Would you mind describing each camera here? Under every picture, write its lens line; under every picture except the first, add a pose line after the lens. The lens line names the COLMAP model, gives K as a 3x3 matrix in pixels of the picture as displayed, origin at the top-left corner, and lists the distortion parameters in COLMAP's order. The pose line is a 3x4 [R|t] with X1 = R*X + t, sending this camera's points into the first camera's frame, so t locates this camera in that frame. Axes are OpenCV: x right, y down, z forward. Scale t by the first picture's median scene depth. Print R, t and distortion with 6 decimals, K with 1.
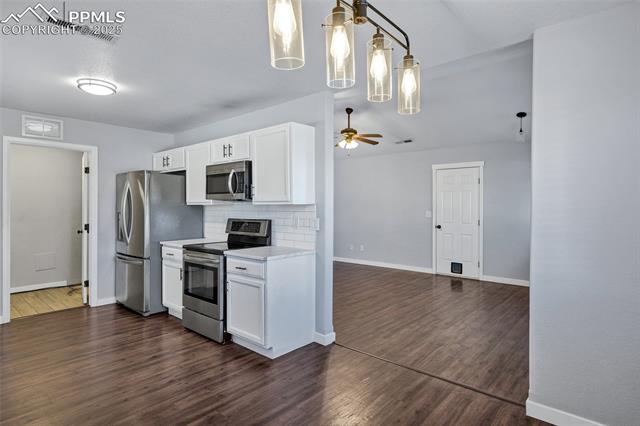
lens RADIAL K [[355.2, 0, 320.0], [0, 355.2, 213.0], [0, 0, 1]] dist [0.001445, -0.000061]
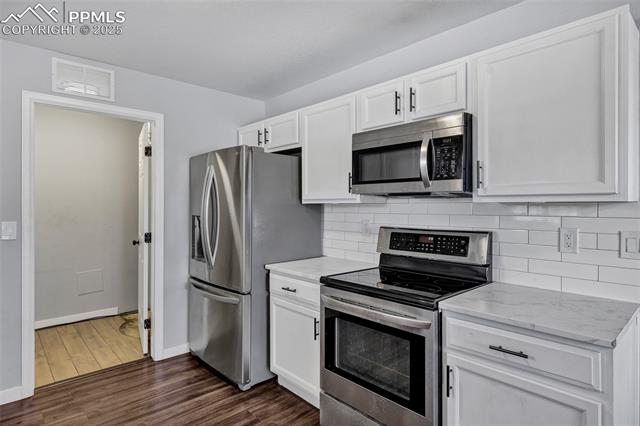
lens RADIAL K [[355.2, 0, 320.0], [0, 355.2, 213.0], [0, 0, 1]] dist [0.001445, -0.000061]
pose [[0.995551, 0.001024, -0.094221, -0.301910], [-0.000822, 0.999997, 0.002183, -0.008337], [0.094223, -0.002096, 0.995549, 0.409264]]
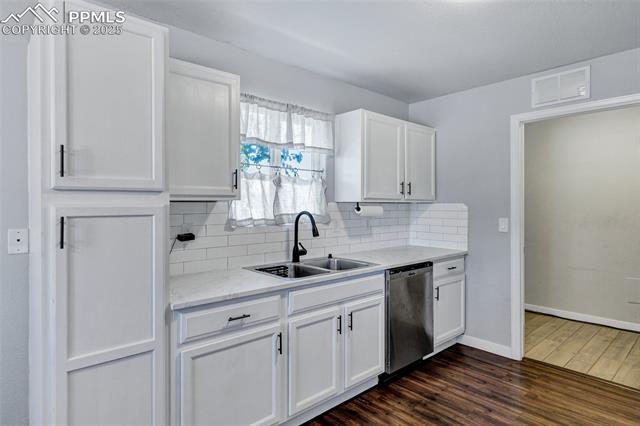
lens RADIAL K [[355.2, 0, 320.0], [0, 355.2, 213.0], [0, 0, 1]] dist [0.001445, -0.000061]
pose [[-0.101694, 0.018407, -0.994645, -0.066555], [-0.018063, 0.999630, 0.020346, -0.012419], [0.994652, 0.020035, -0.101324, 0.622147]]
